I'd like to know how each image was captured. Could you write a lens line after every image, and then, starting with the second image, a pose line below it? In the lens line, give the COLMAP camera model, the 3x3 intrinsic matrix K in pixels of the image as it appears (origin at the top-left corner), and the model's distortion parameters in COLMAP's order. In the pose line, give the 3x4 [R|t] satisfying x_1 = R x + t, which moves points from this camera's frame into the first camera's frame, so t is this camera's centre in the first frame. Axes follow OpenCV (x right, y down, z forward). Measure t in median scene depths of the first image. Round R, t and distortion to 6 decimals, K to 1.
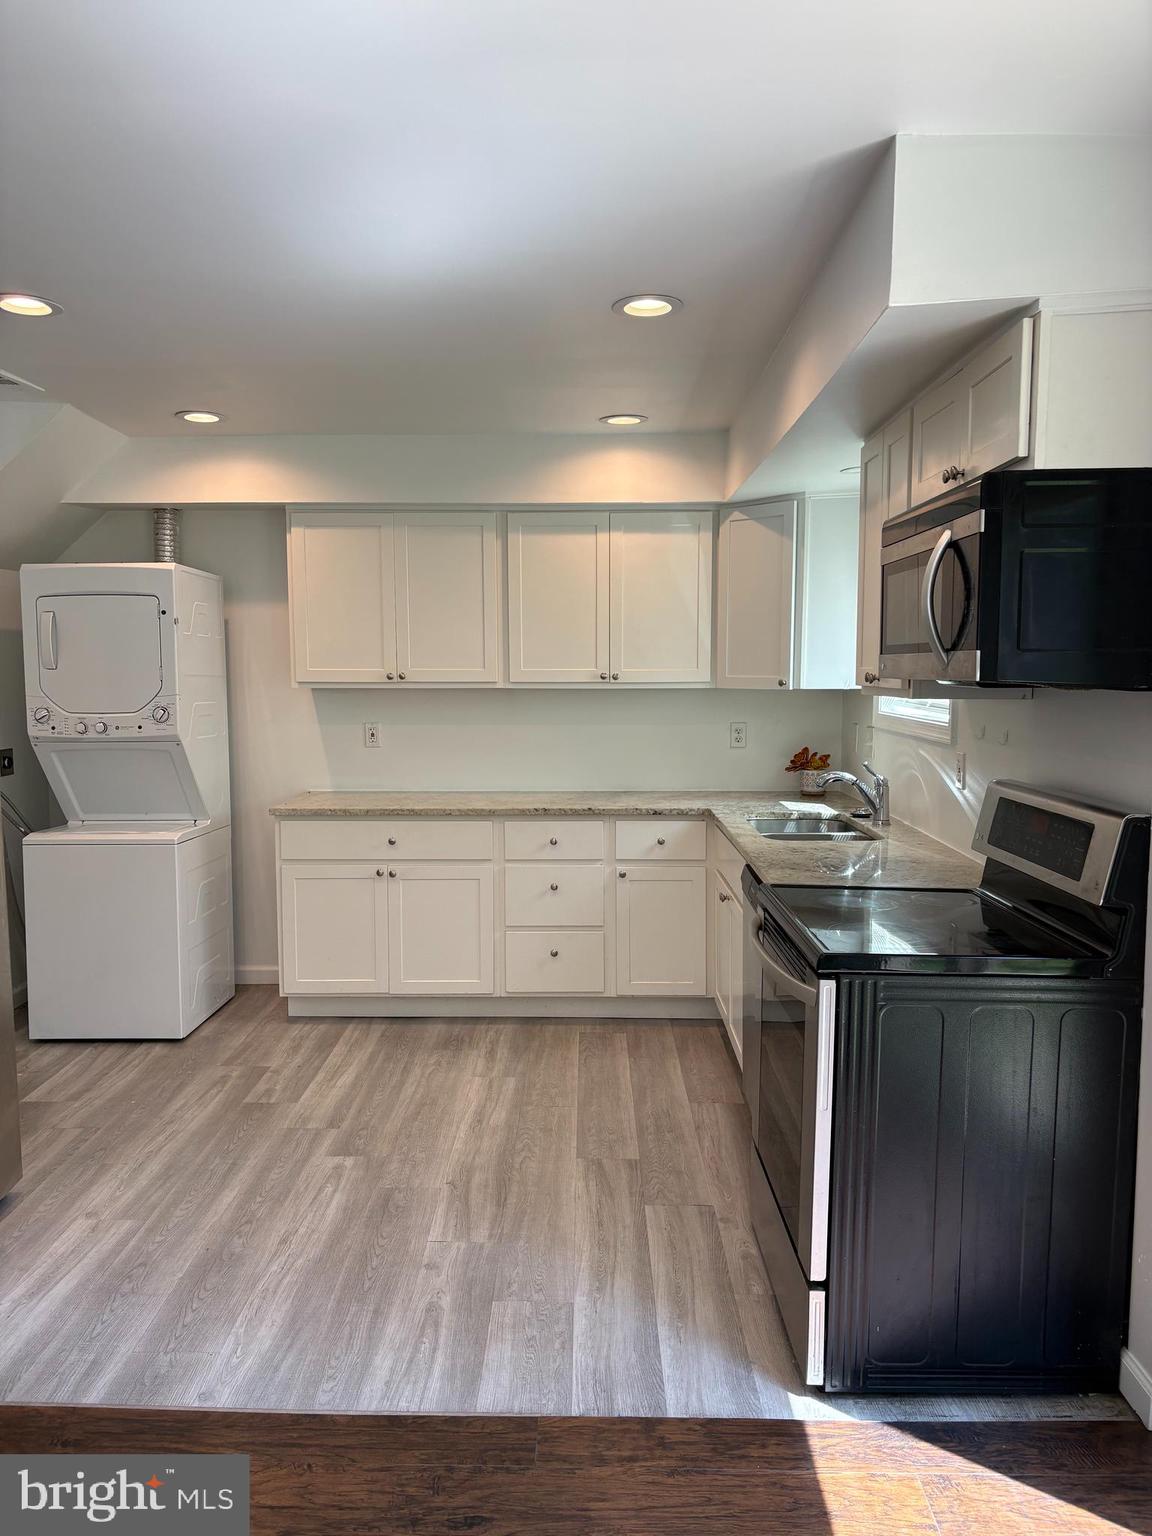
lens RADIAL K [[1165.0, 0, 569.7], [0, 1165.0, 771.1], [0, 0, 1]] dist [0.048681, -0.059715]
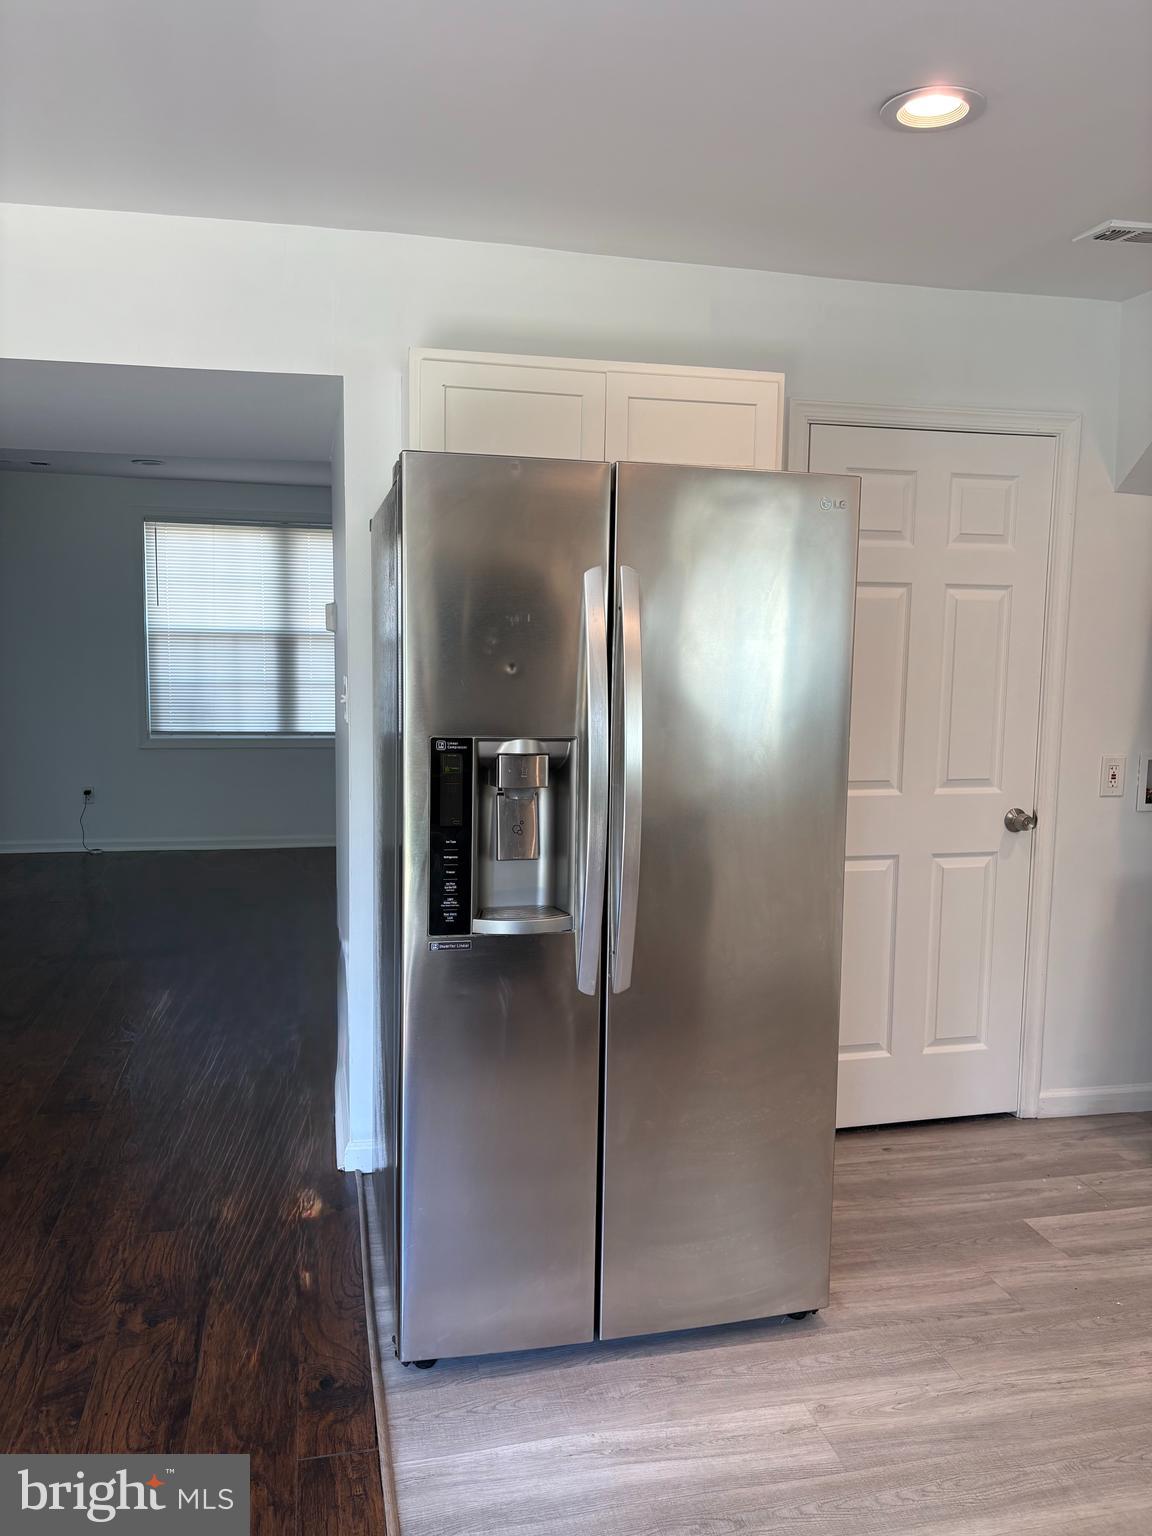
lens RADIAL K [[1165.0, 0, 569.7], [0, 1165.0, 771.1], [0, 0, 1]] dist [0.048681, -0.059715]
pose [[0.237107, 0.114520, -0.964710, 0.139493], [-0.100805, 0.990568, 0.092813, -0.038726], [0.966239, 0.075241, 0.246415, 0.461558]]
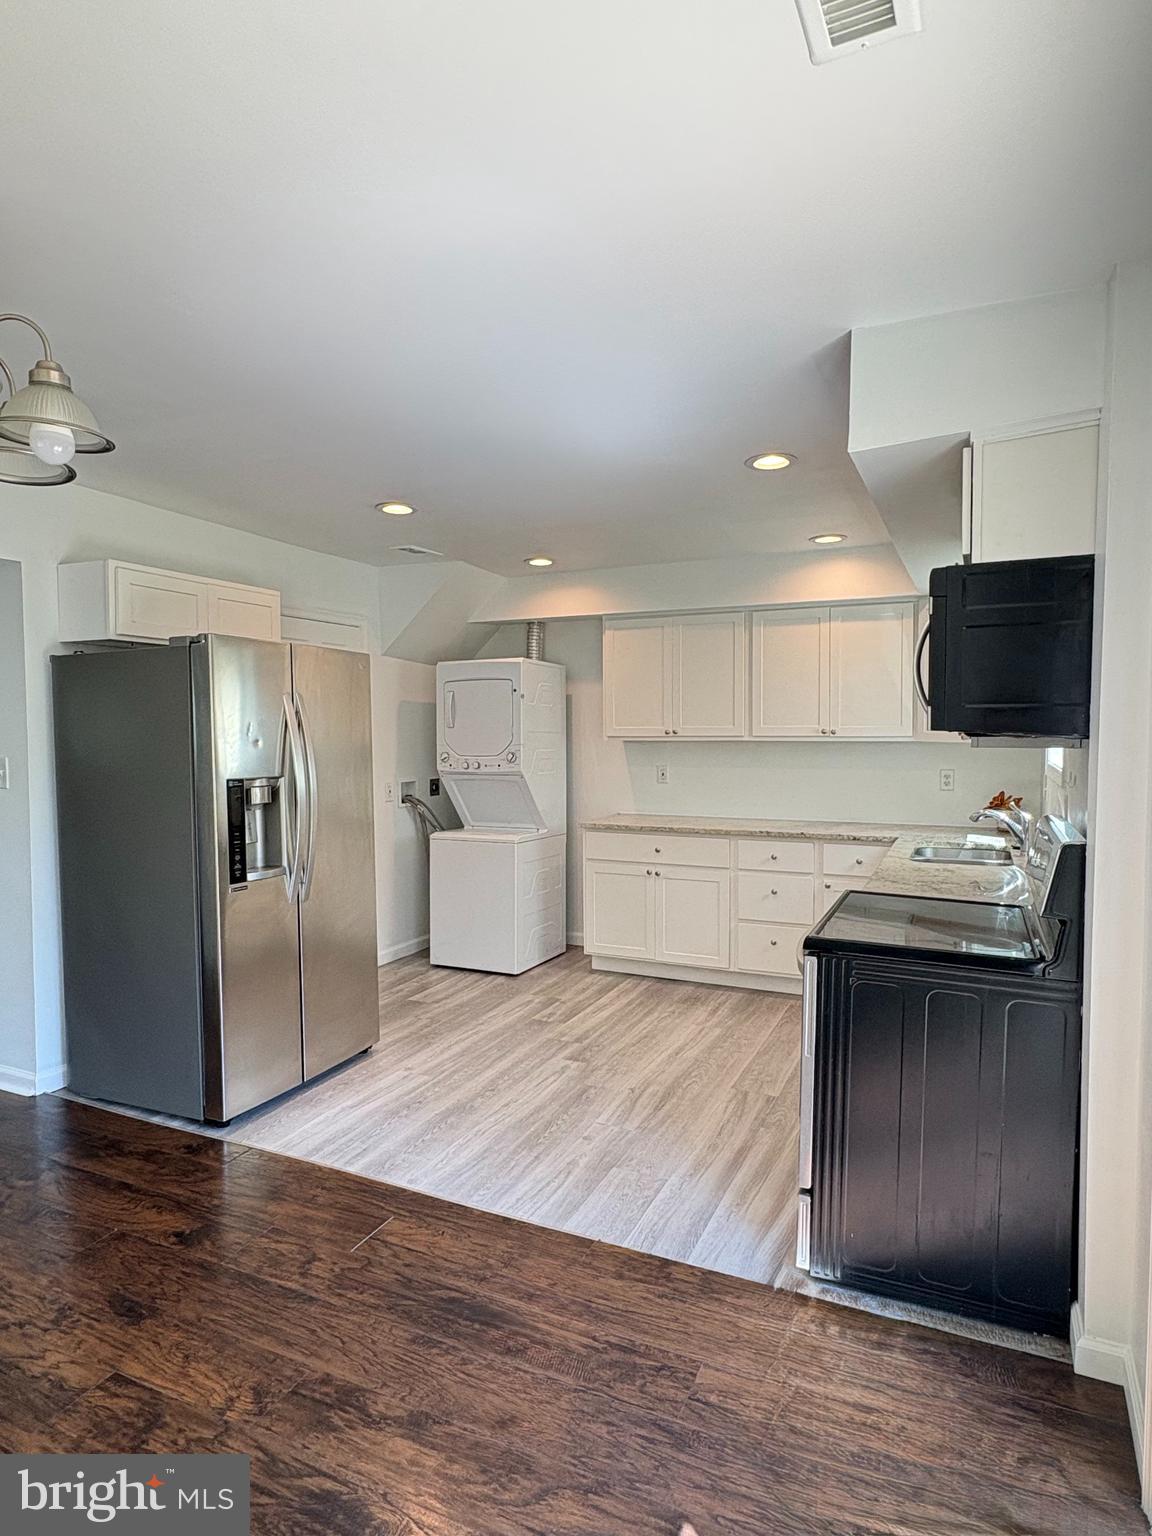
lens RADIAL K [[890.8, 0, 576.0], [0, 890.8, 768.0], [0, 0, 1]] dist [0.002929, 0.001853]
pose [[0.914352, 0.015815, -0.404612, 0.199227], [-0.034299, 0.998671, -0.038474, 0.006970], [0.403466, 0.049056, 0.913679, -0.019332]]
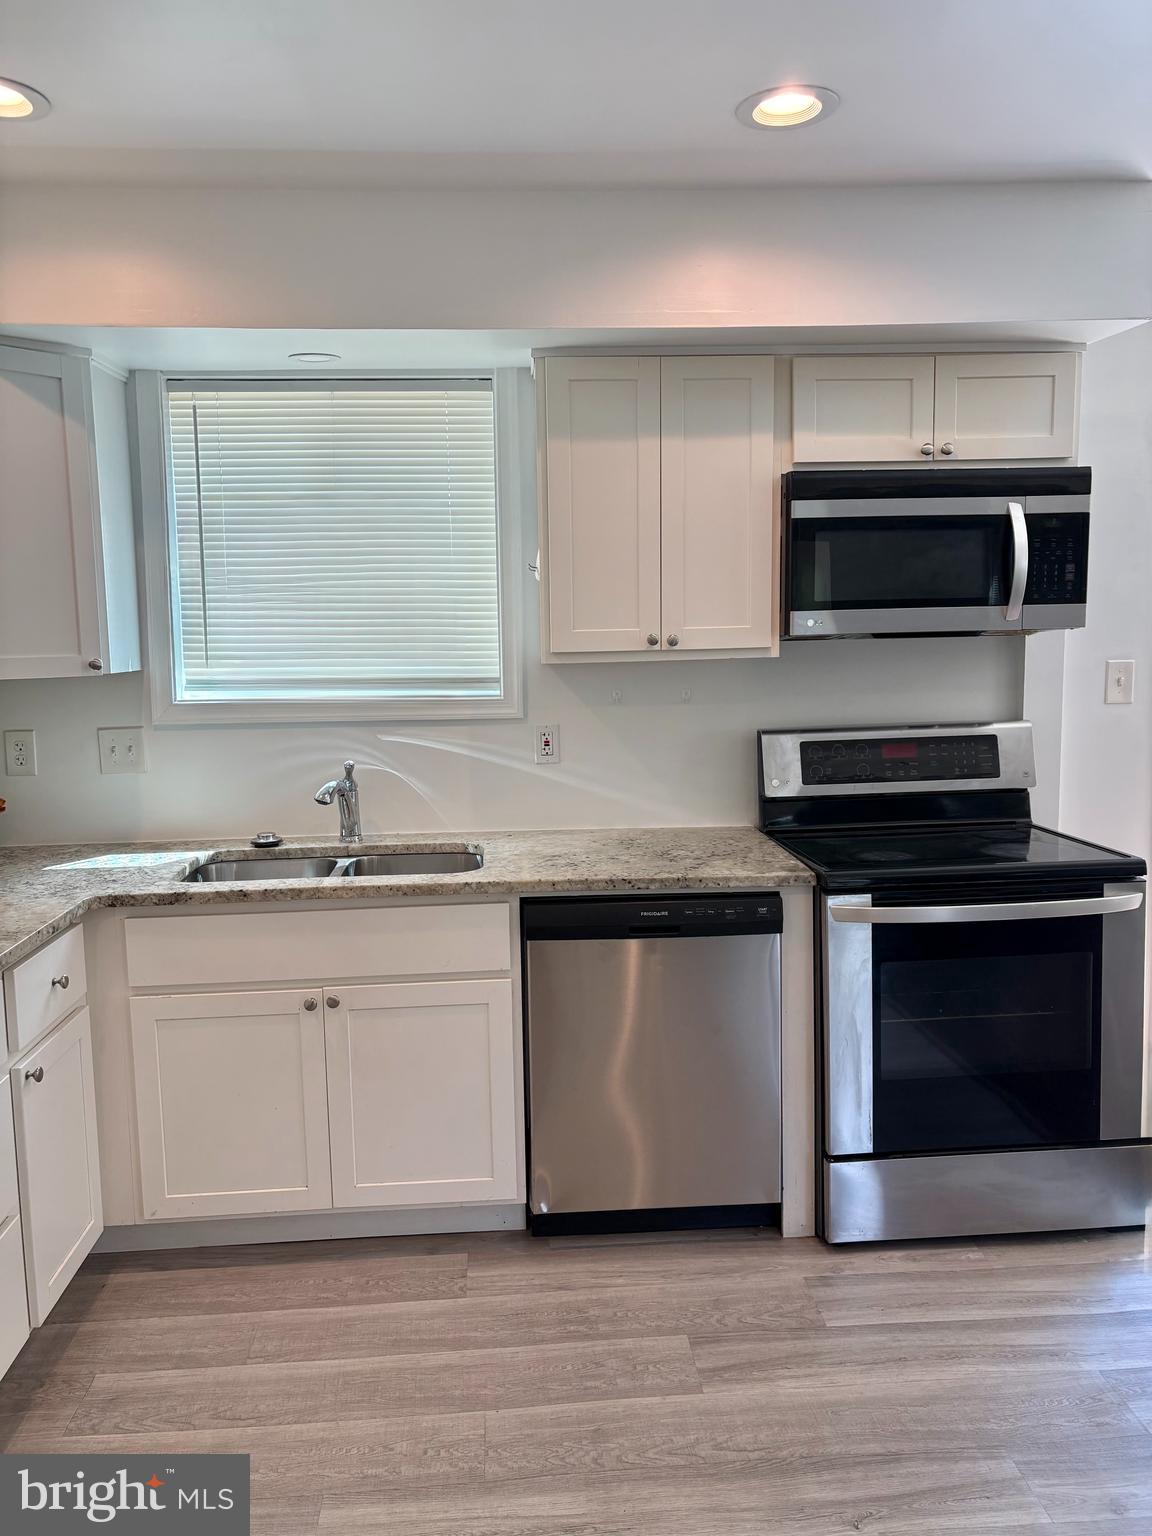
lens RADIAL K [[1165.0, 0, 569.7], [0, 1165.0, 771.1], [0, 0, 1]] dist [0.048681, -0.059715]
pose [[-0.081934, -0.121109, 0.989252, -0.462246], [0.112742, 0.985092, 0.129937, -0.076716], [-0.990240, 0.122177, -0.067058, 0.851455]]
